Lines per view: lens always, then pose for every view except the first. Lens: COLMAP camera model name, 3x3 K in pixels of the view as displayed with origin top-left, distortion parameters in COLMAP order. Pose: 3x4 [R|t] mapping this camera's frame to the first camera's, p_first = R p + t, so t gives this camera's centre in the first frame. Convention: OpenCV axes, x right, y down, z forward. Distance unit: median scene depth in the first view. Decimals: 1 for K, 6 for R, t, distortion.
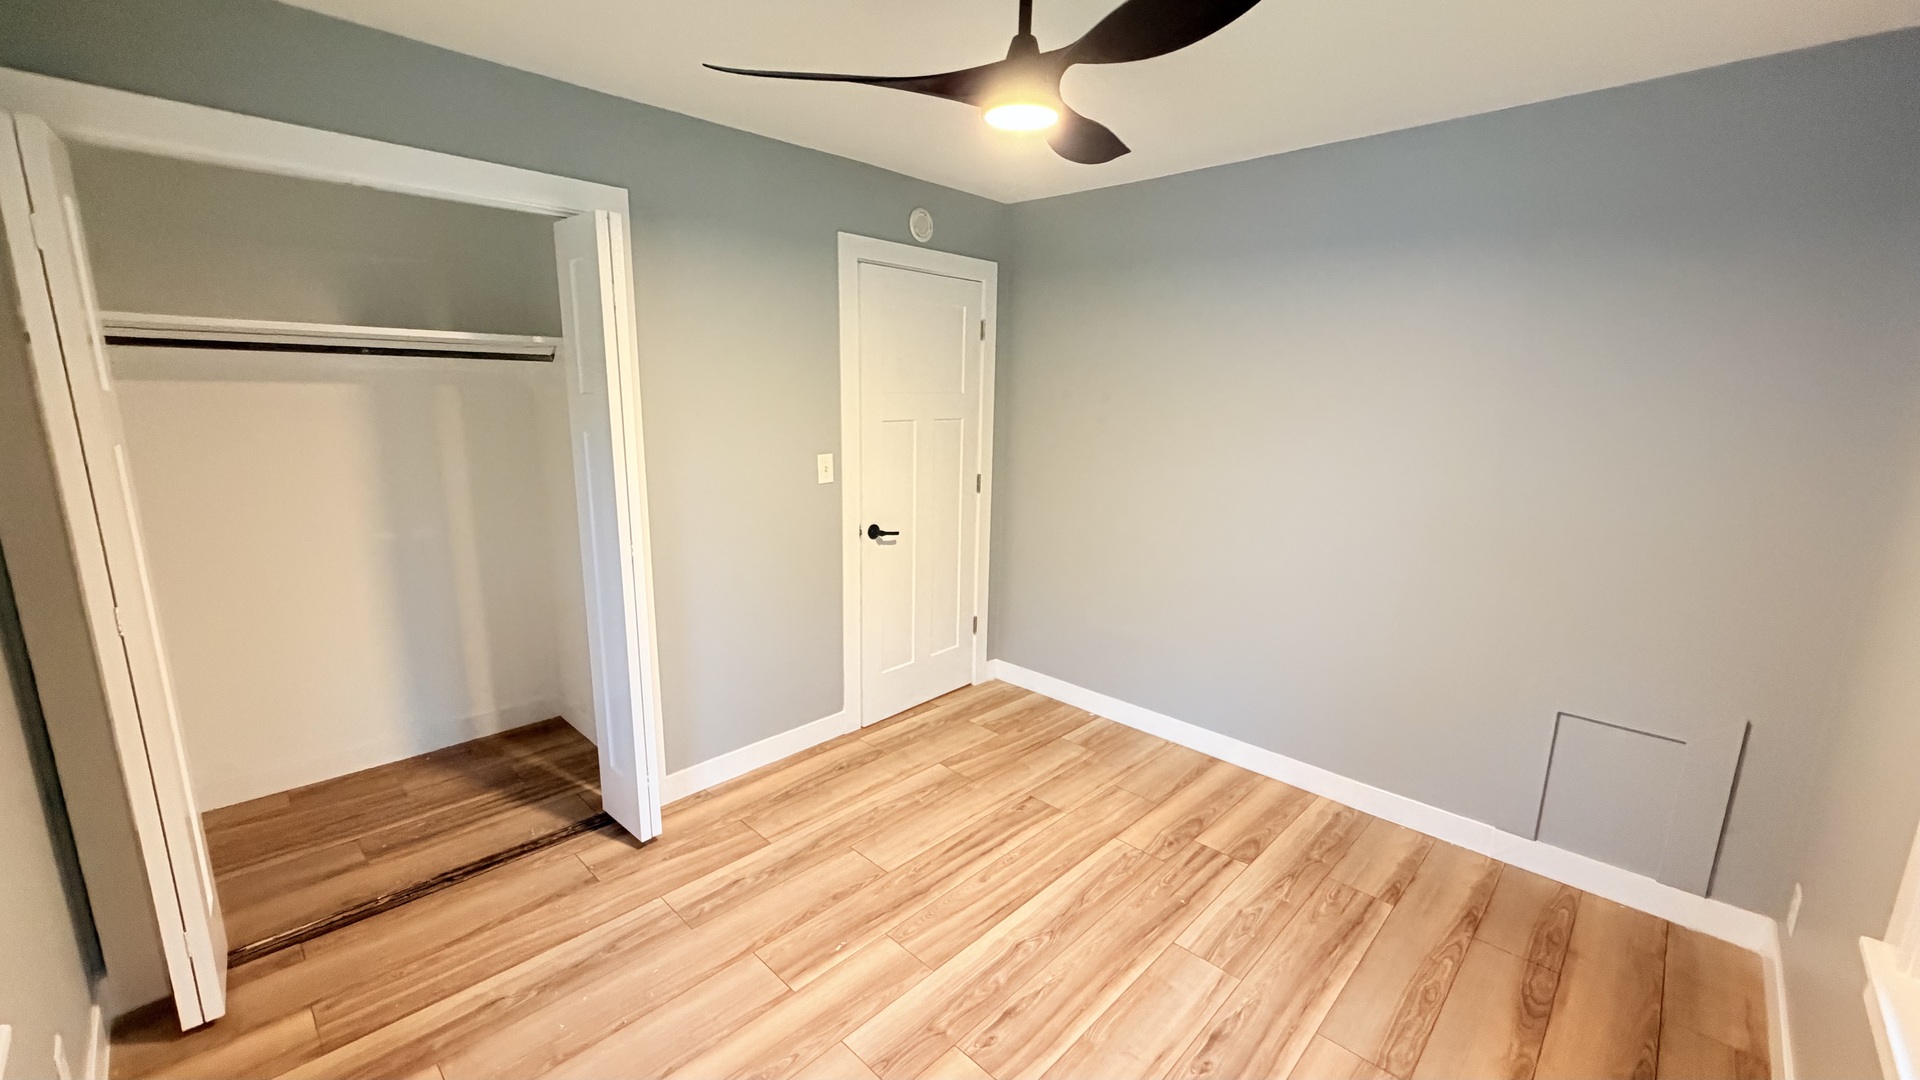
lens RADIAL K [[759.7, 0, 960.0], [0, 759.7, 540.0], [0, 0, 1]] dist [-0.000951, -0.000005]
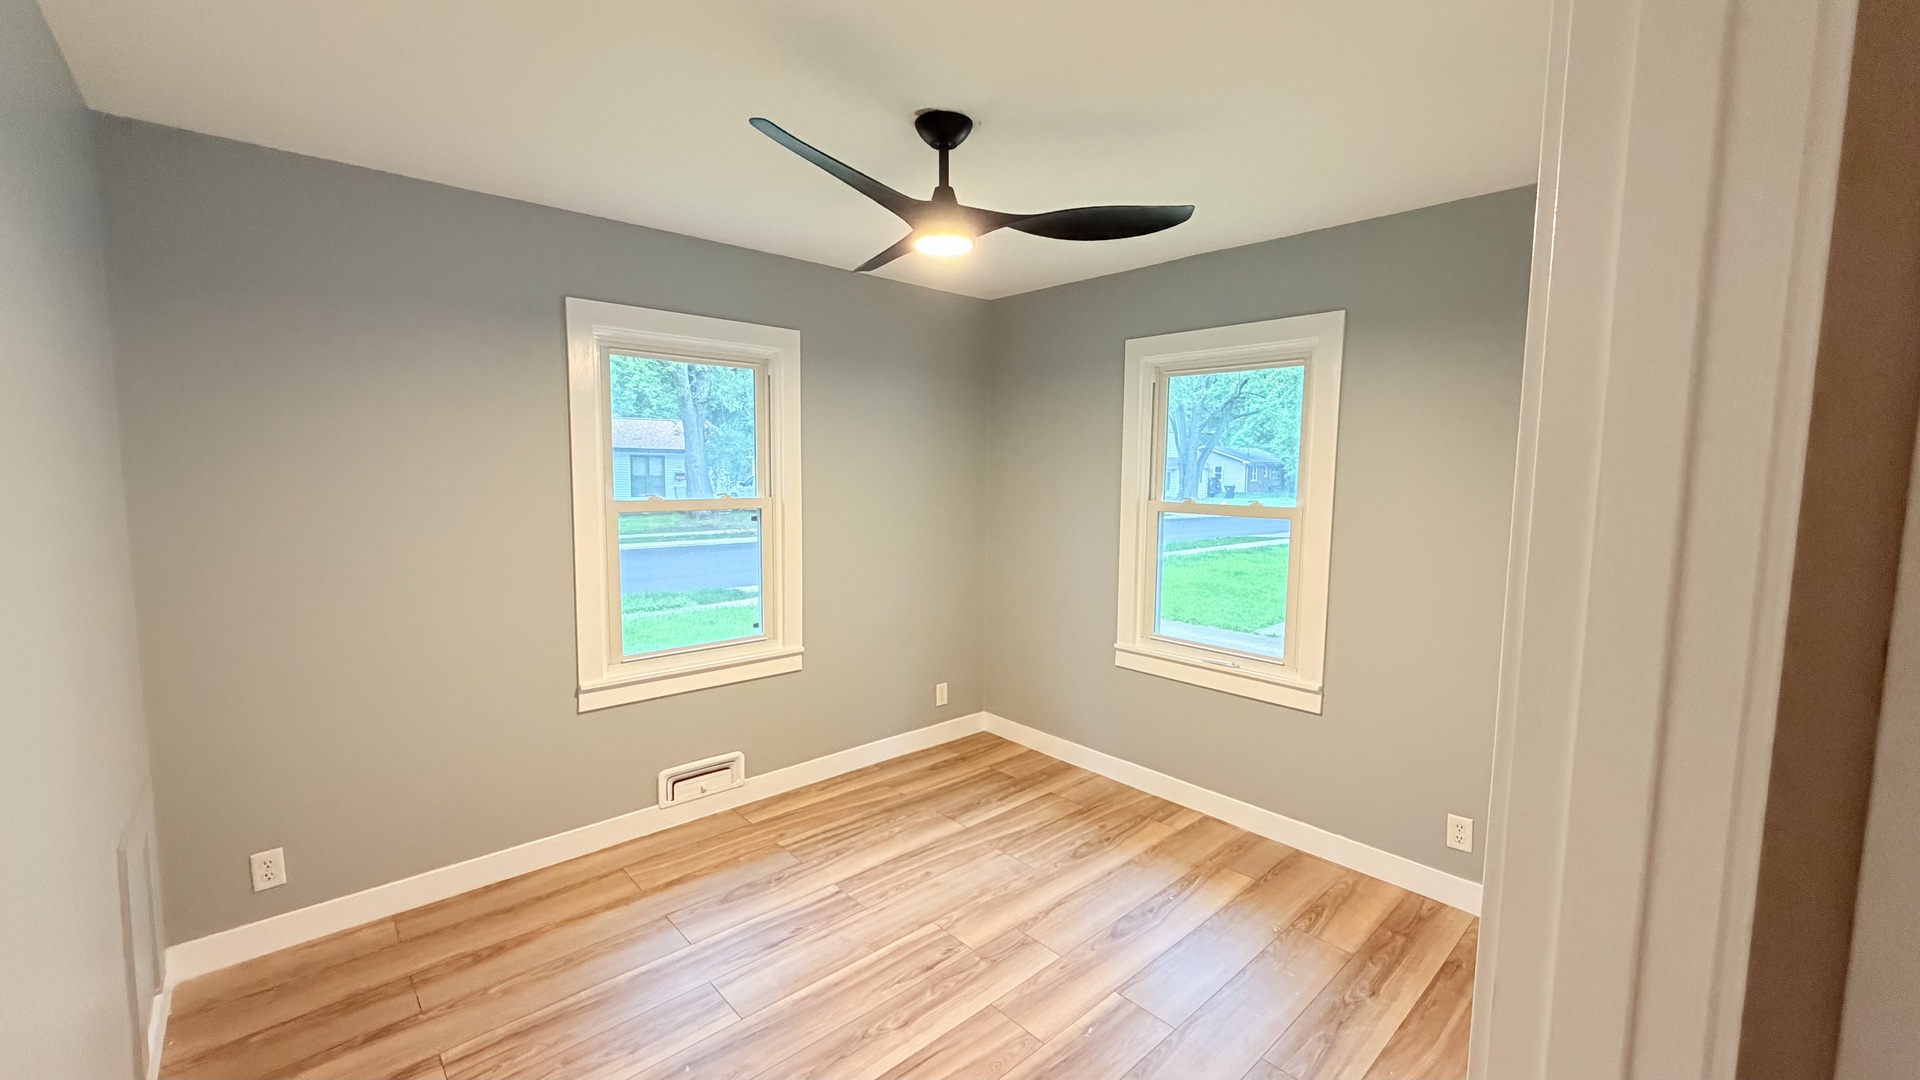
lens RADIAL K [[759.7, 0, 960.0], [0, 759.7, 540.0], [0, 0, 1]] dist [-0.000951, -0.000005]
pose [[-0.997906, -0.033170, 0.055533, -0.028829], [-0.016153, 0.959099, 0.282608, -0.347300], [-0.062636, 0.281120, -0.957627, 1.851063]]
